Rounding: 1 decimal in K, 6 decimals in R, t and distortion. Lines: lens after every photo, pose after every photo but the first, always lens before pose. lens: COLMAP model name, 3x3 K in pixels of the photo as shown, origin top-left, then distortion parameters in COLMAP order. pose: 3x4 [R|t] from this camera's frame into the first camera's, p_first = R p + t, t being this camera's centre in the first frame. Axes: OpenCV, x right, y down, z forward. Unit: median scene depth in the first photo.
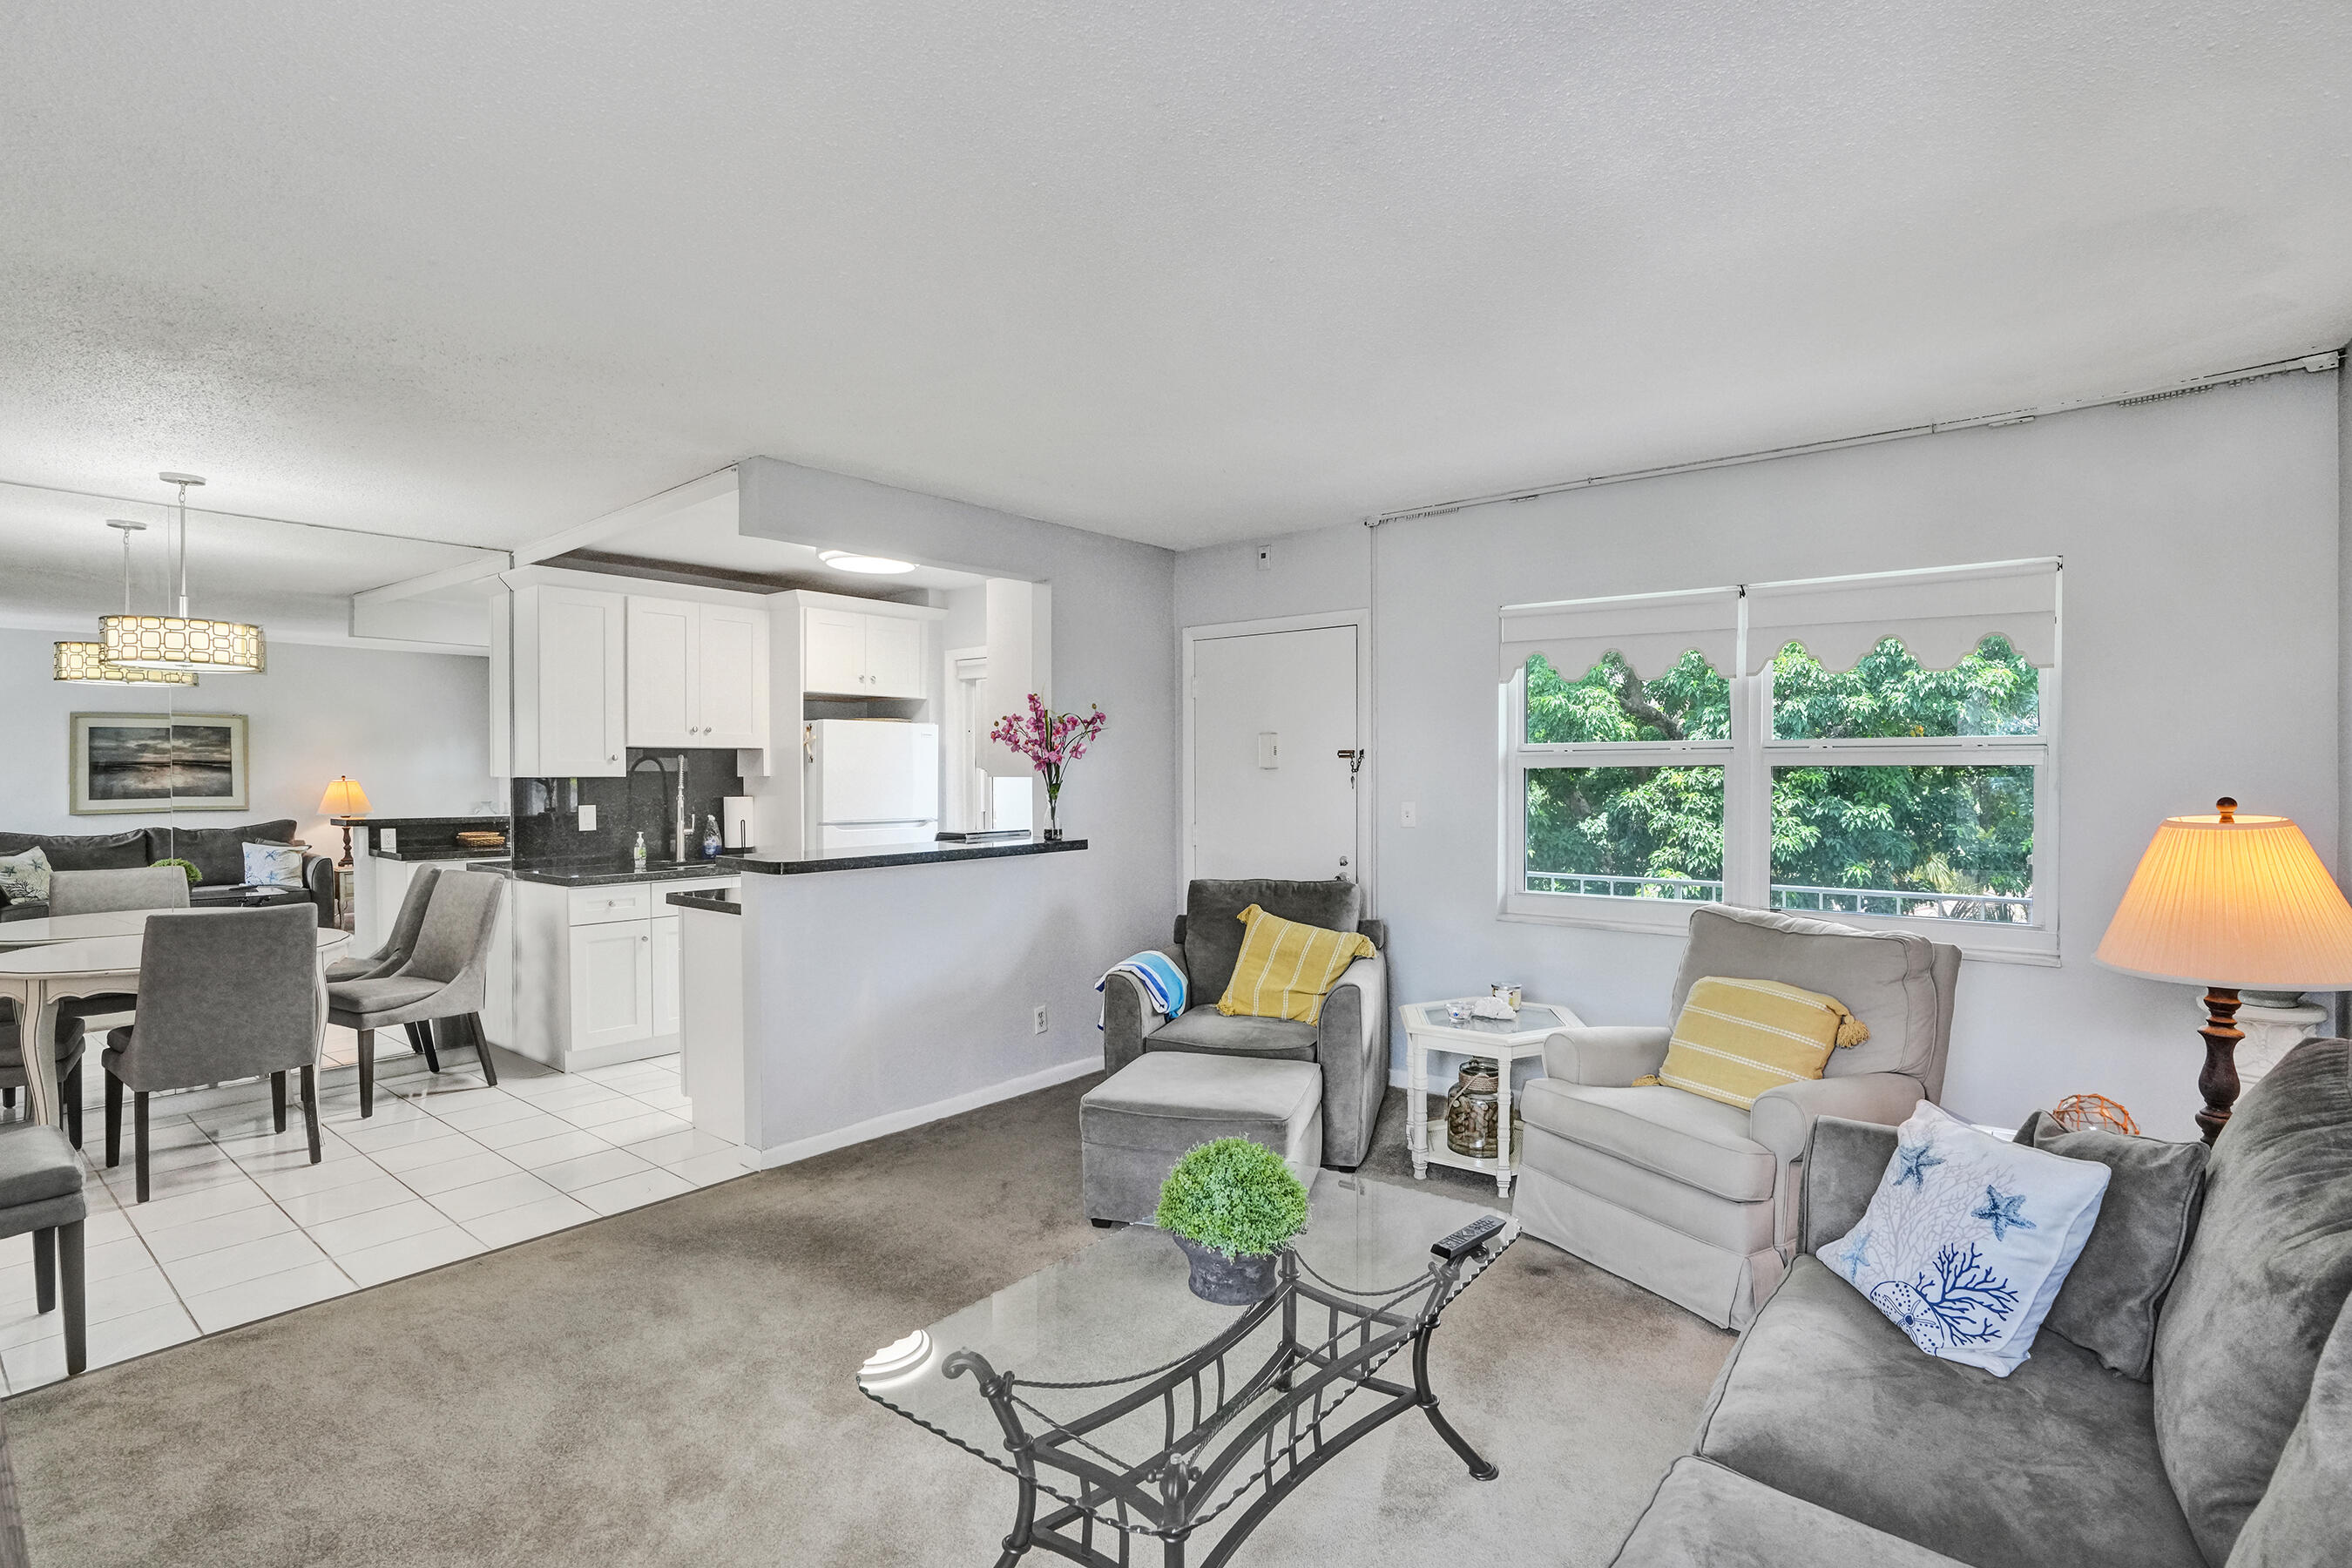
lens RADIAL K [[1138.1, 0, 1194.6], [0, 1138.1, 784.2], [0, 0, 1]] dist [-0.045584, 0.022141]
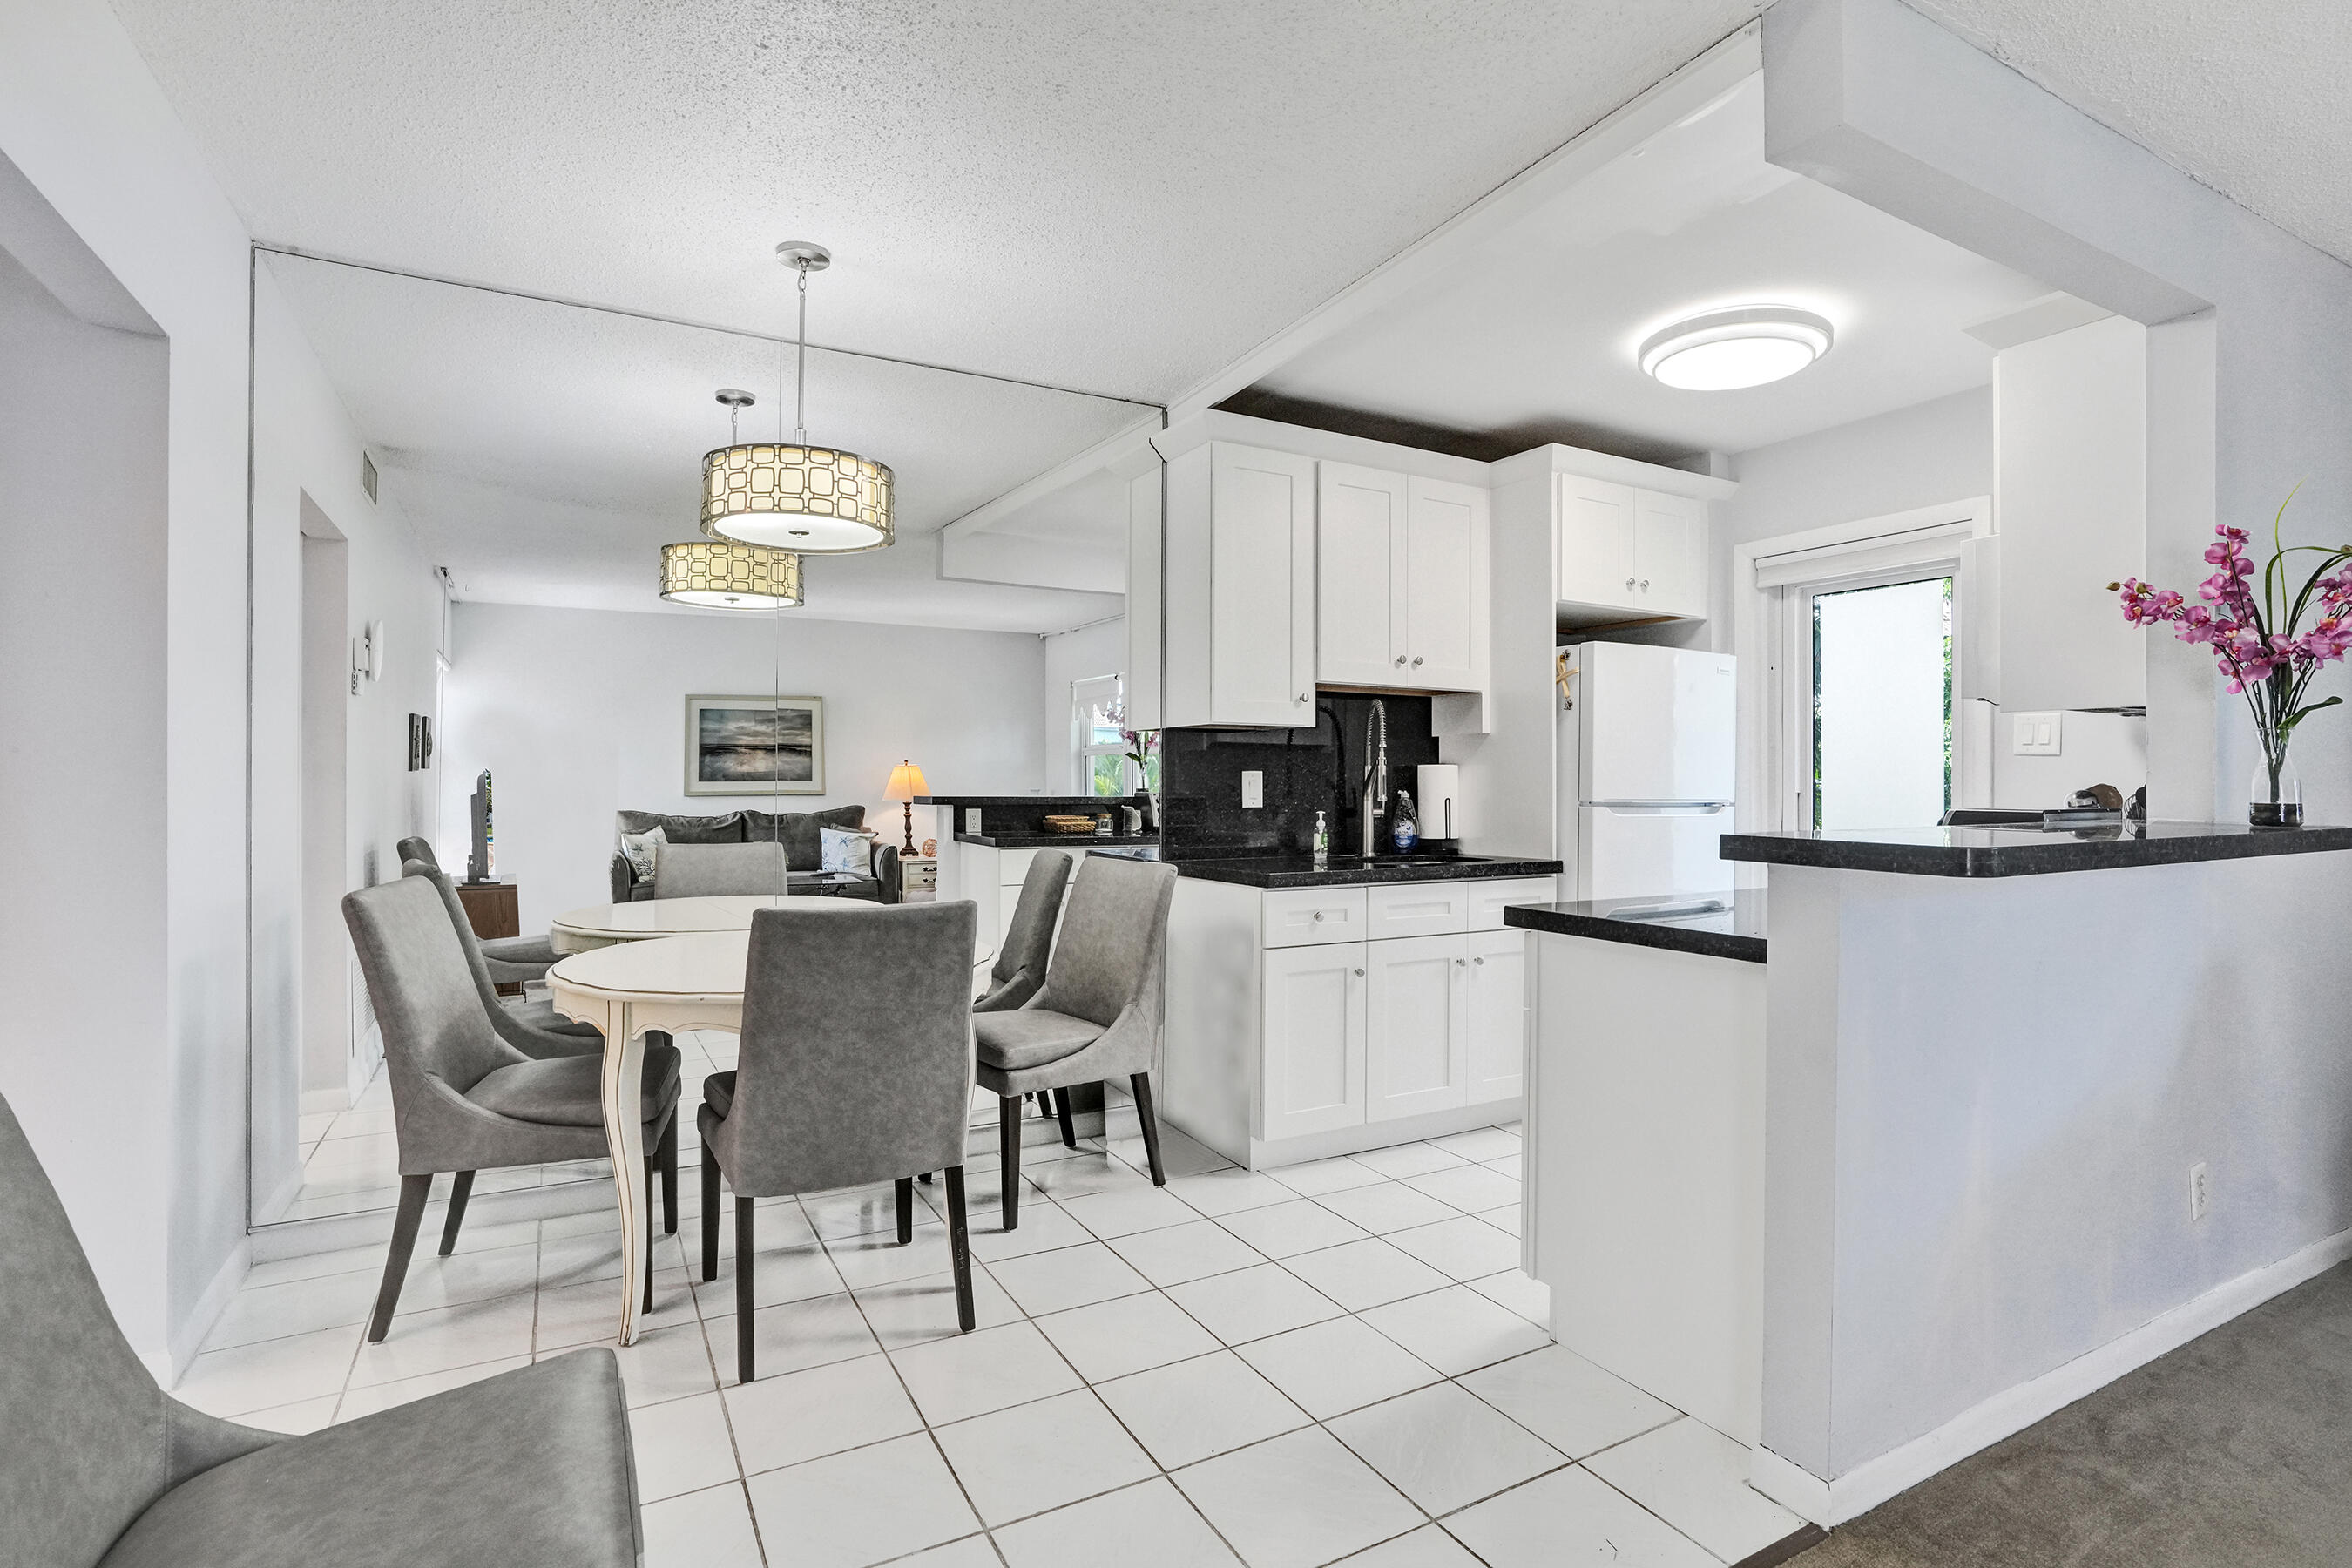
lens RADIAL K [[1138.1, 0, 1167.0], [0, 1138.1, 790.5], [0, 0, 1]] dist [-0.045584, 0.022141]
pose [[0.923186, 0.007644, -0.384277, -0.312520], [-0.010080, 0.999940, -0.004326, 0.033641], [0.384221, 0.007867, 0.923208, 0.324579]]
